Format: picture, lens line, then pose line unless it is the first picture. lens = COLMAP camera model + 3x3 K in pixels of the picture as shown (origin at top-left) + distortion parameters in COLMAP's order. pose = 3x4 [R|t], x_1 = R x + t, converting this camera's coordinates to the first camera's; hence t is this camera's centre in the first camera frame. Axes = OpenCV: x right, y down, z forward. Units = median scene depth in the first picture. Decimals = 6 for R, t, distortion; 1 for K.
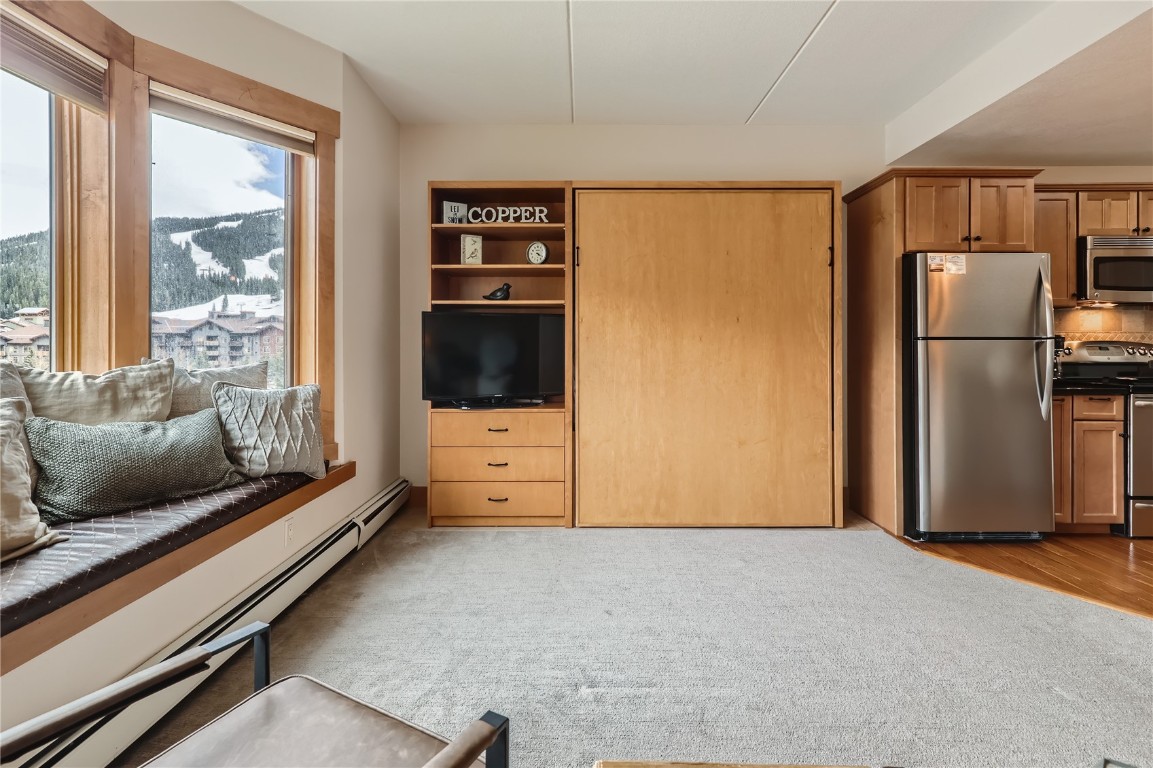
lens RADIAL K [[557.8, 0, 576.4], [0, 557.8, 346.5], [0, 0, 1]] dist [0.004598, 0.001899]
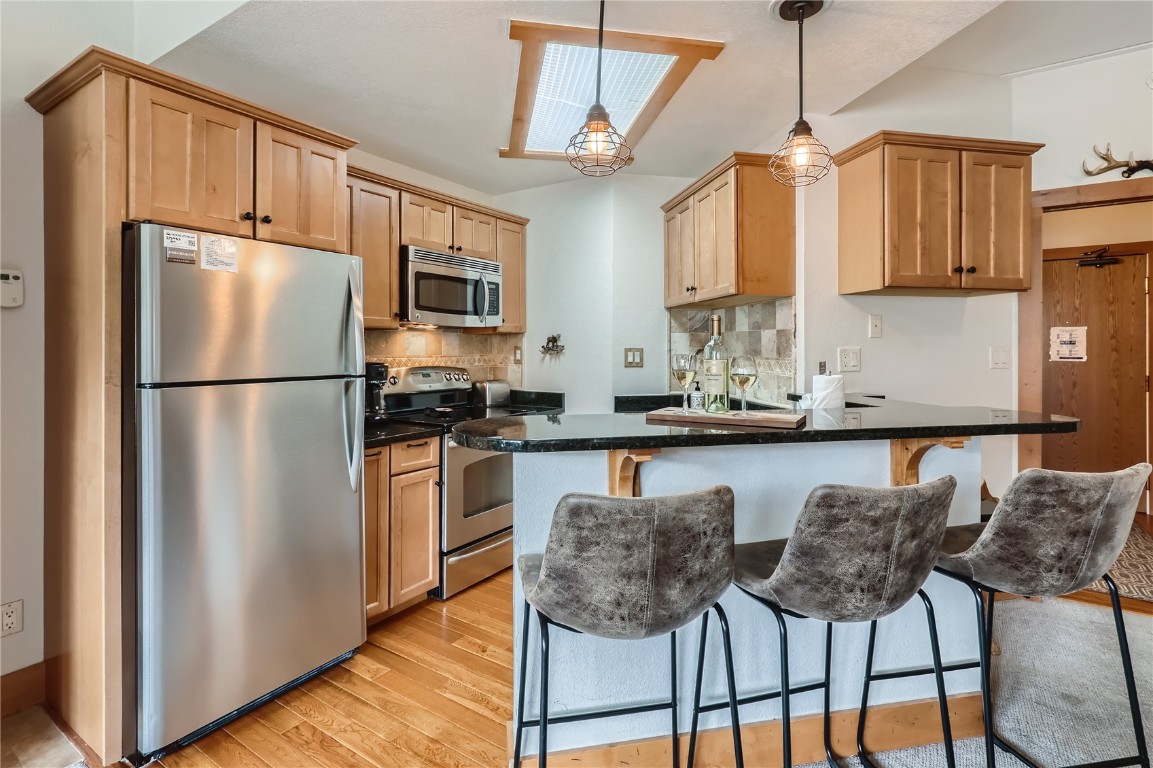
lens RADIAL K [[557.8, 0, 576.4], [0, 557.8, 346.5], [0, 0, 1]] dist [0.004598, 0.001899]
pose [[0.552177, 0.000918, 0.833726, 0.367338], [-0.001642, 0.999999, -0.000014, -0.047956], [-0.833725, -0.001361, 0.552178, 0.343031]]
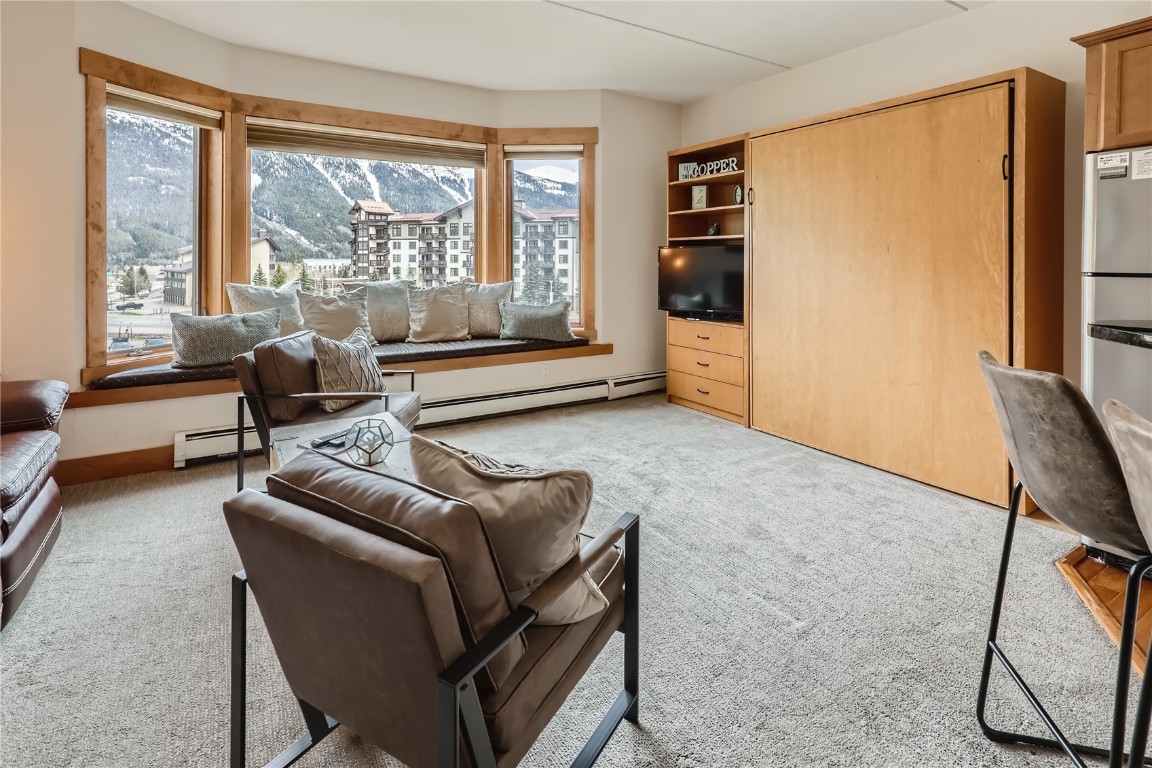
lens RADIAL K [[571.6, 0, 569.8], [0, 571.6, 261.3], [0, 0, 1]] dist [0.000851, 0.001121]
pose [[0.522836, 0.003408, -0.852426, 0.821841], [-0.000085, 0.999992, 0.003946, -0.030897], [0.852433, -0.001991, 0.522833, 0.051148]]
